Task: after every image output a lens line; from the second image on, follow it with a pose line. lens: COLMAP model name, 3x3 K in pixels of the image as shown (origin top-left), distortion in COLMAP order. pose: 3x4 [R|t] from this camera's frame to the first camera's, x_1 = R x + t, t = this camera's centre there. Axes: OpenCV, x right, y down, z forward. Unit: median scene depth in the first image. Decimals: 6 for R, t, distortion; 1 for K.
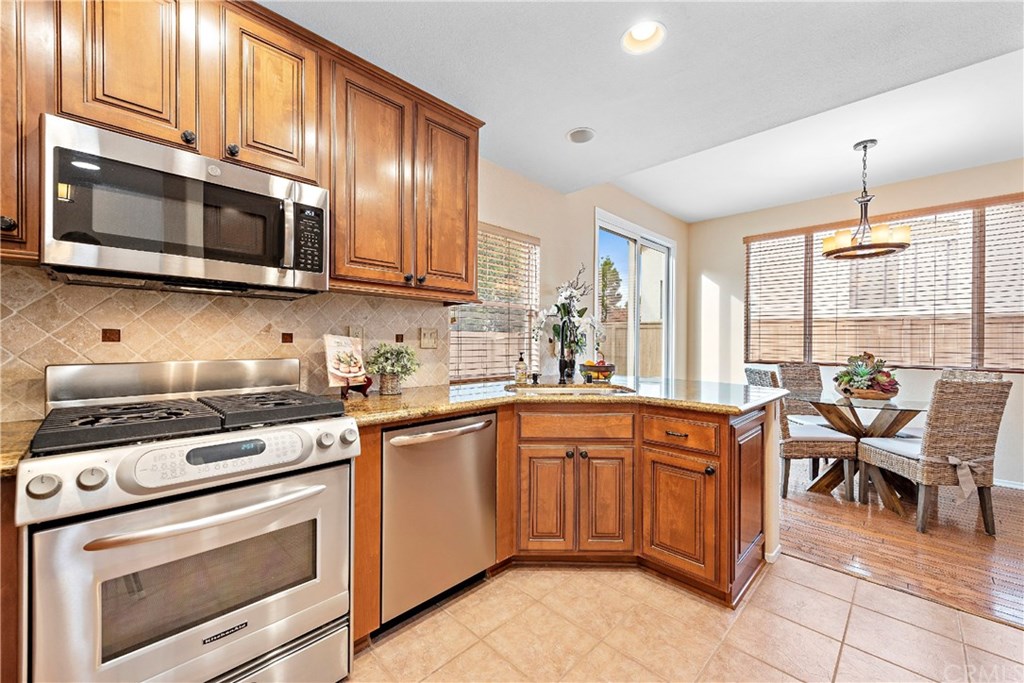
lens RADIAL K [[397.0, 0, 512.0], [0, 397.0, 341.5], [0, 0, 1]] dist [0.000313, -0.000041]
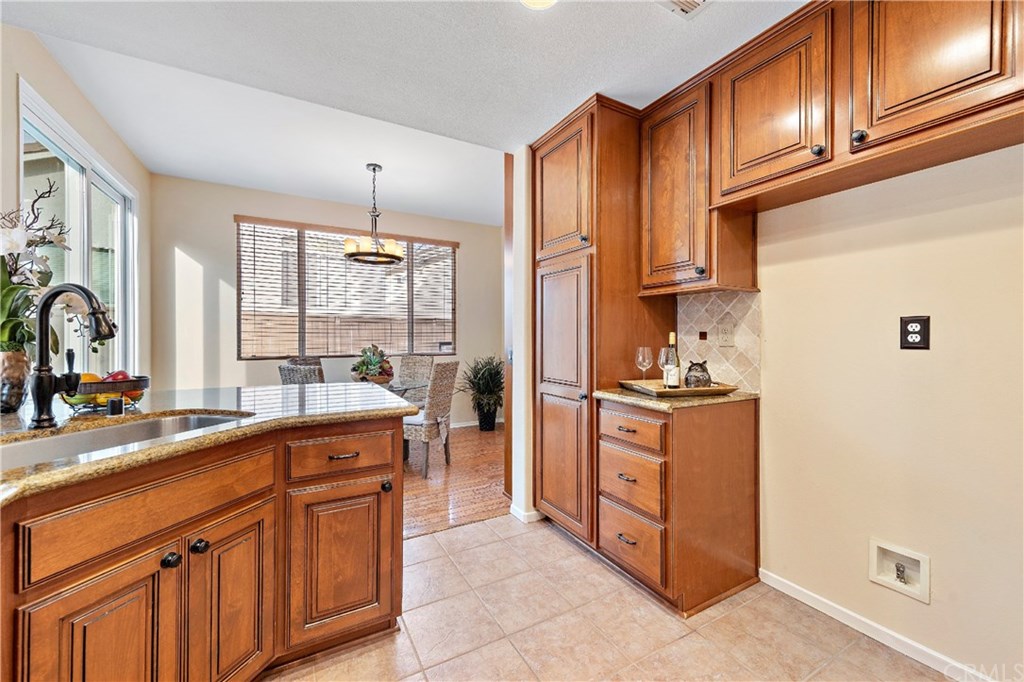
lens RADIAL K [[401.9, 0, 514.0], [0, 401.9, 337.3], [0, 0, 1]] dist [0.001376, -0.000194]
pose [[0.266519, -0.007095, 0.963803, -0.150316], [0.002905, 0.999974, 0.006558, -0.000367], [-0.963825, 0.001052, 0.266533, 0.291884]]
